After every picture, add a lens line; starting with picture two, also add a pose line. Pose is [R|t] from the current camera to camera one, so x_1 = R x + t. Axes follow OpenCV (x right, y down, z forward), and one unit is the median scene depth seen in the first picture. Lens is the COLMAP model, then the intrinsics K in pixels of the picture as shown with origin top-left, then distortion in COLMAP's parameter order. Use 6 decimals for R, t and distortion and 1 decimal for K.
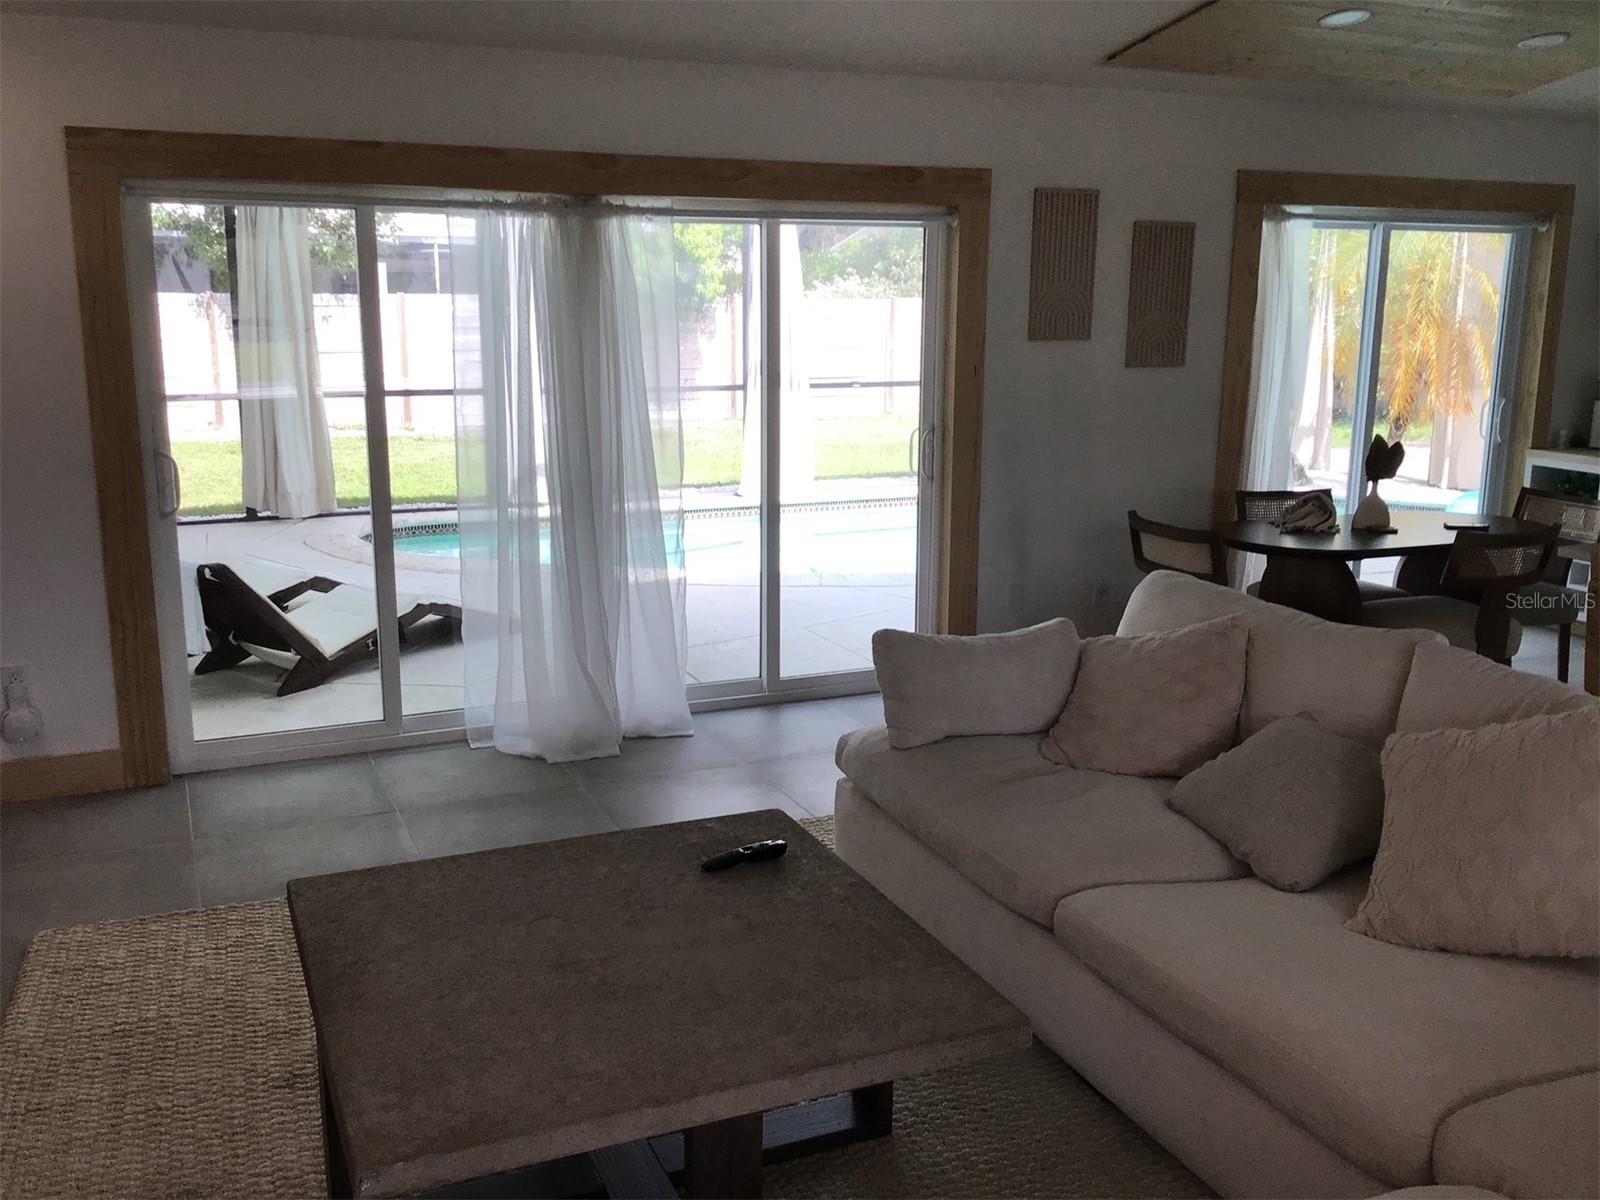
lens RADIAL K [[1440.5, 0, 801.2], [0, 1440.5, 583.1], [0, 0, 1]] dist [0.120279, -0.207623]
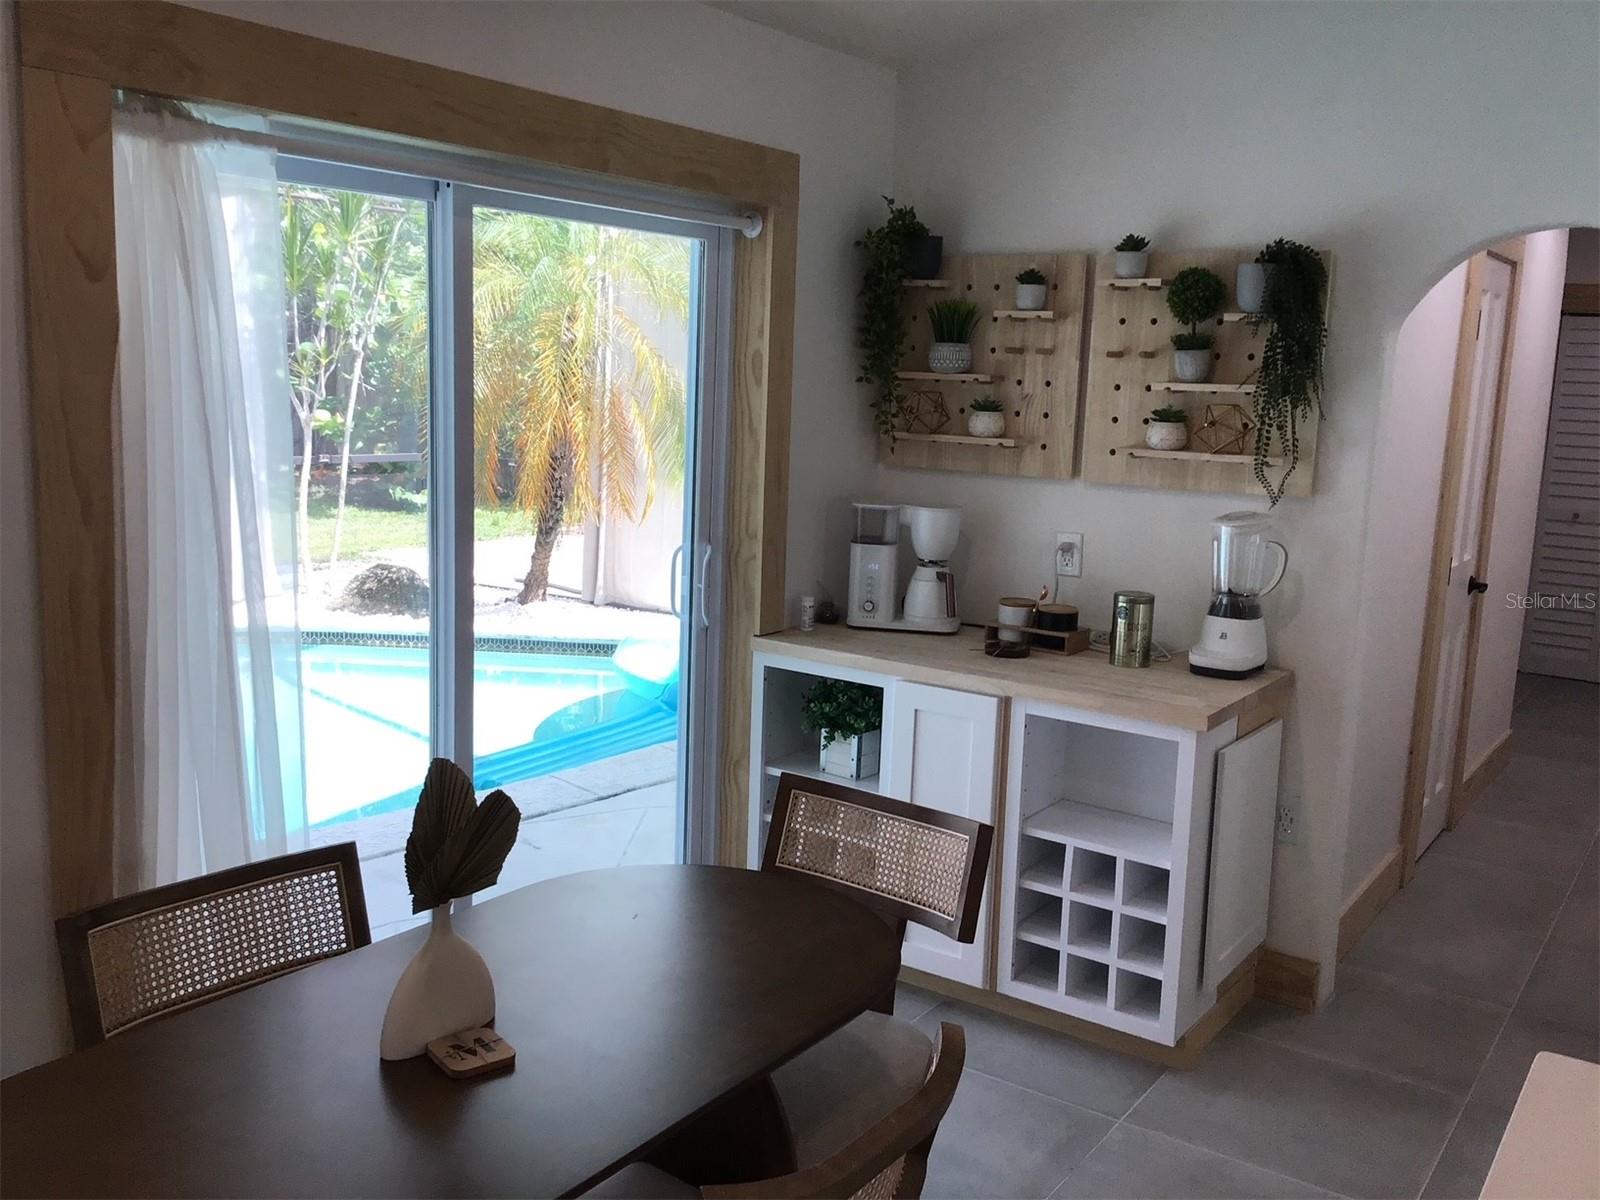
lens RADIAL K [[1440.5, 0, 801.2], [0, 1440.5, 583.1], [0, 0, 1]] dist [0.120279, -0.207623]
pose [[0.852528, -0.060085, 0.519217, 0.240440], [0.077810, 0.996891, -0.012399, -0.106791], [-0.516858, 0.050971, 0.854553, 0.548084]]
